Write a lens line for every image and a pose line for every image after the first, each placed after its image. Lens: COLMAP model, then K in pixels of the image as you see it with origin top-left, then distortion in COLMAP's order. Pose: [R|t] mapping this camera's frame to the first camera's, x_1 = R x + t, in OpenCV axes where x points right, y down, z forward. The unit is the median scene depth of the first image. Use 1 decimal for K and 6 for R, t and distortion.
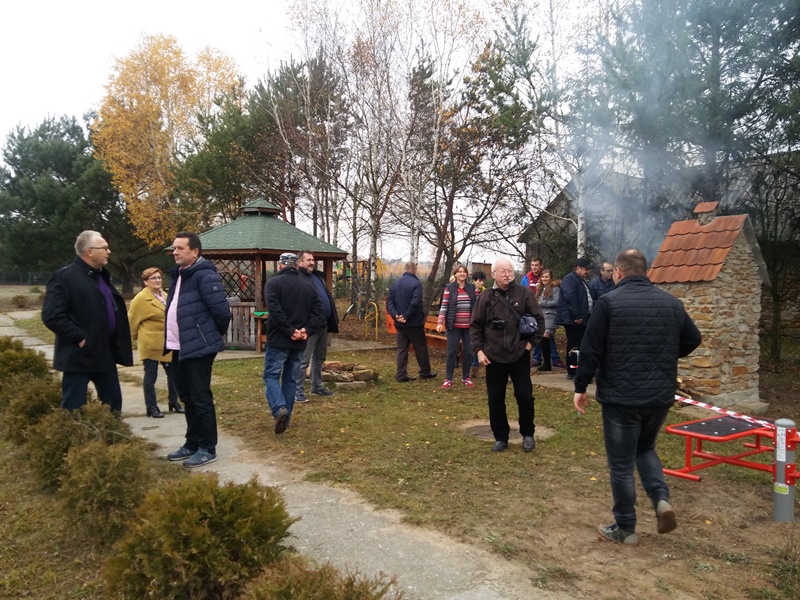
lens RADIAL K [[648.1, 0, 415.7], [0, 648.1, 310.3], [0, 0, 1]] dist [0.025490, -0.012277]
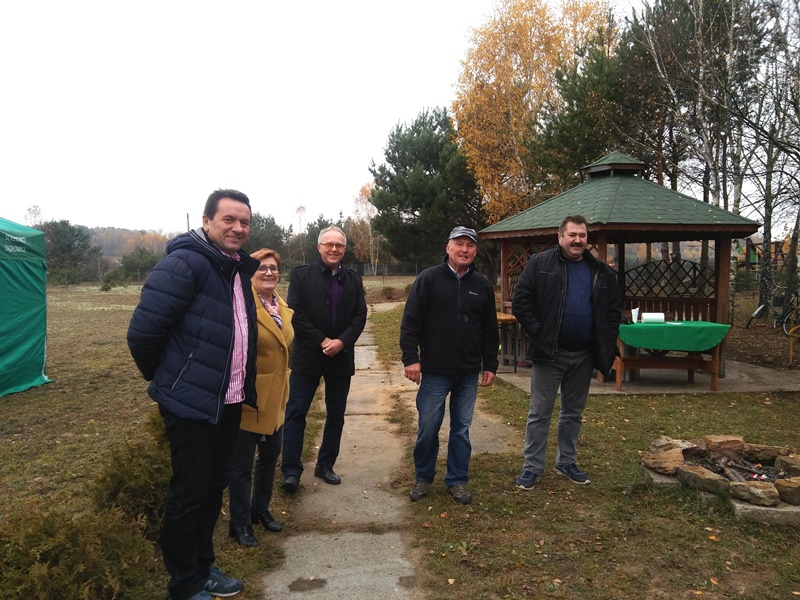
lens RADIAL K [[639.7, 0, 398.2], [0, 639.7, 313.4], [0, 0, 1]] dist [0.099642, -0.135306]
pose [[0.826486, 0.027164, -0.562302, -0.025981], [-0.014761, 0.999537, 0.026591, -0.010303], [0.562764, -0.013677, 0.826504, 0.199099]]
